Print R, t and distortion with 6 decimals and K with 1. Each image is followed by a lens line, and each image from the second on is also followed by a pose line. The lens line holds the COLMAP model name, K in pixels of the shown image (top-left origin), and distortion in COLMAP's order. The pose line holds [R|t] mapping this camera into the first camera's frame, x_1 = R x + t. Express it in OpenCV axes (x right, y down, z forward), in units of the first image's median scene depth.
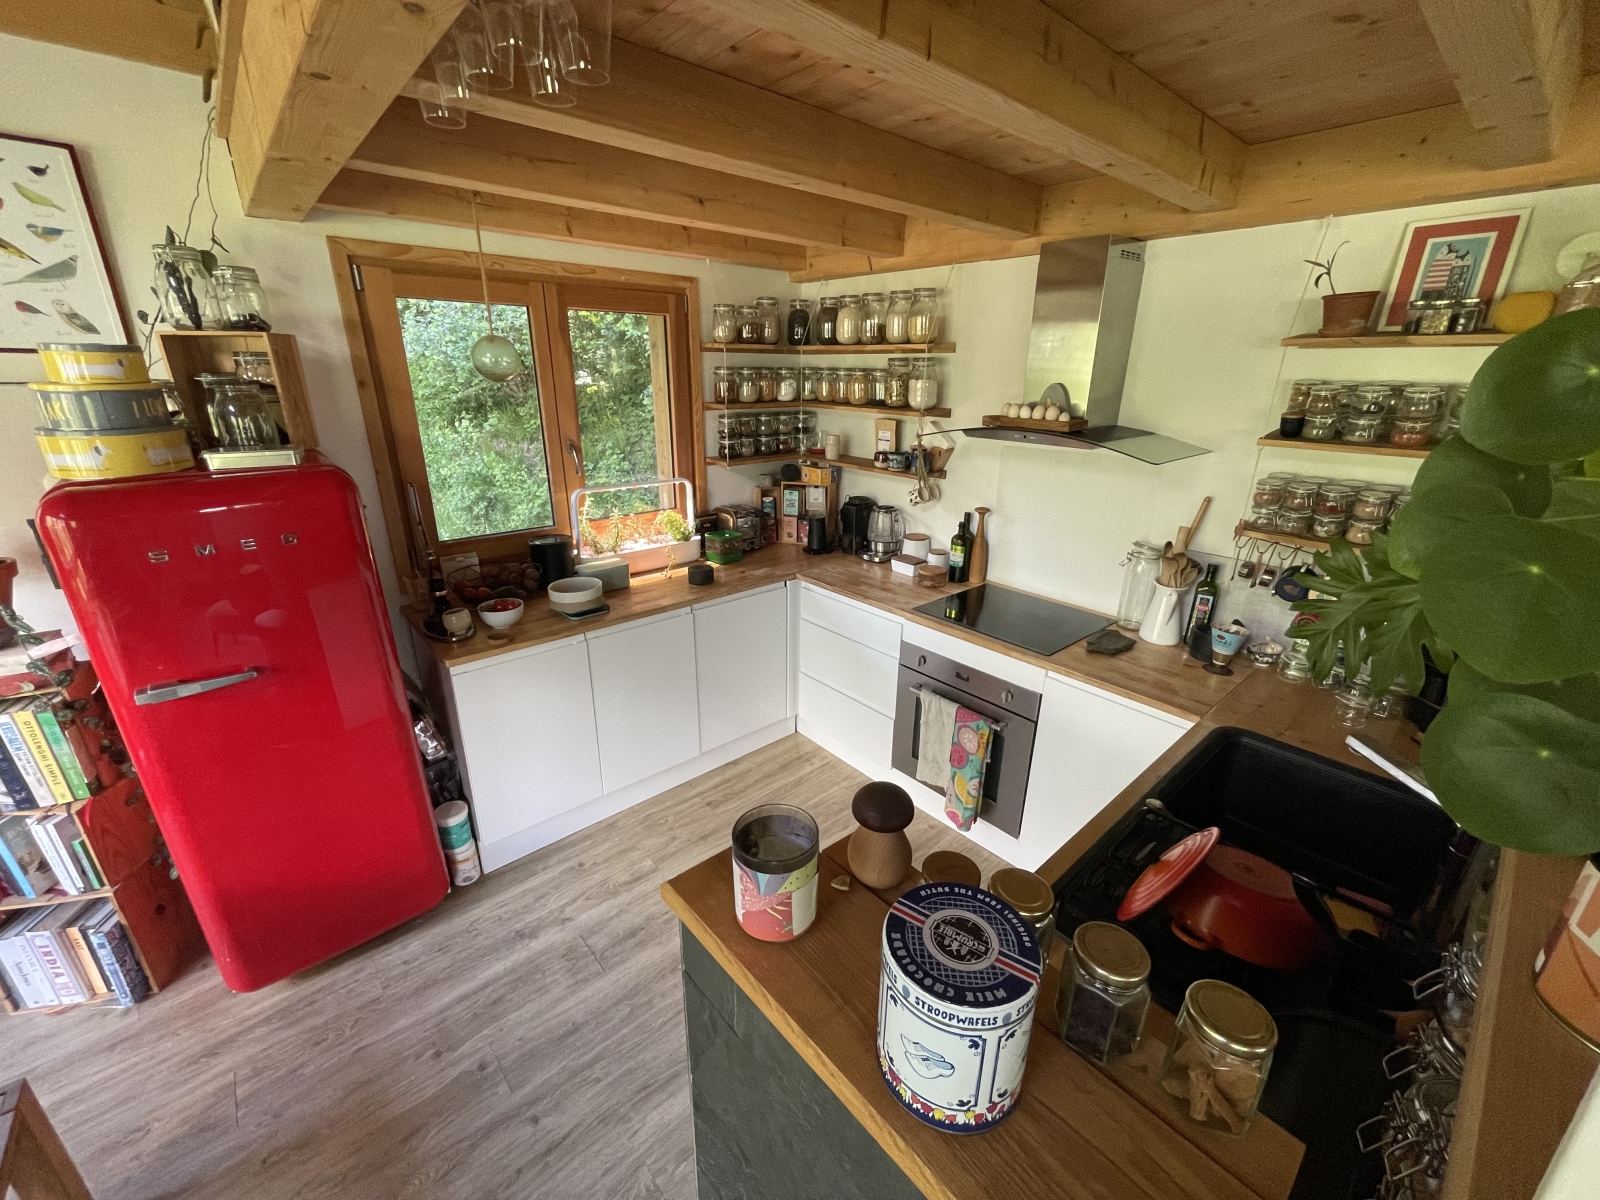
lens RADIAL K [[648.2, 0, 804.0], [0, 648.2, 599.0], [0, 0, 1]] dist [-0.000448, -0.000051]
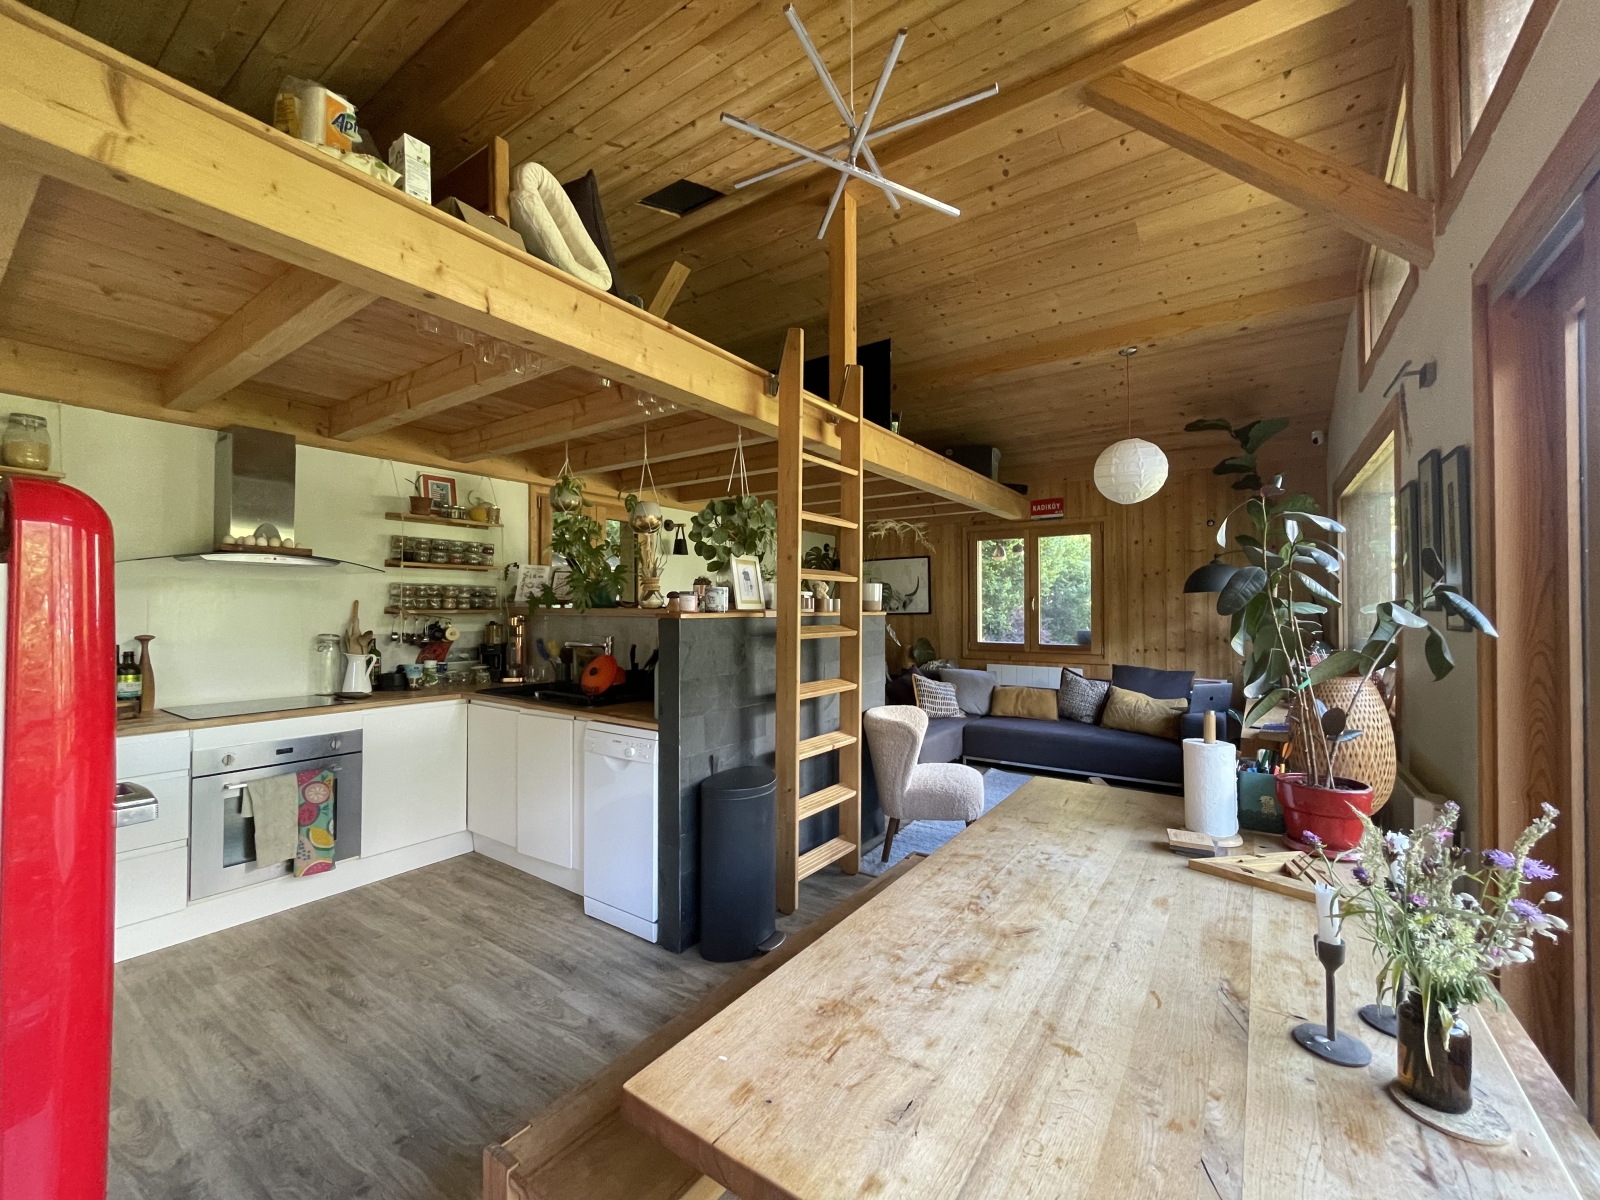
lens RADIAL K [[648.2, 0, 804.0], [0, 648.2, 599.0], [0, 0, 1]] dist [-0.000448, -0.000051]
pose [[-0.237761, 0.010168, 0.971271, -1.261094], [0.330436, 0.941152, 0.071035, 0.098692], [-0.913391, 0.337832, -0.227129, 0.346677]]
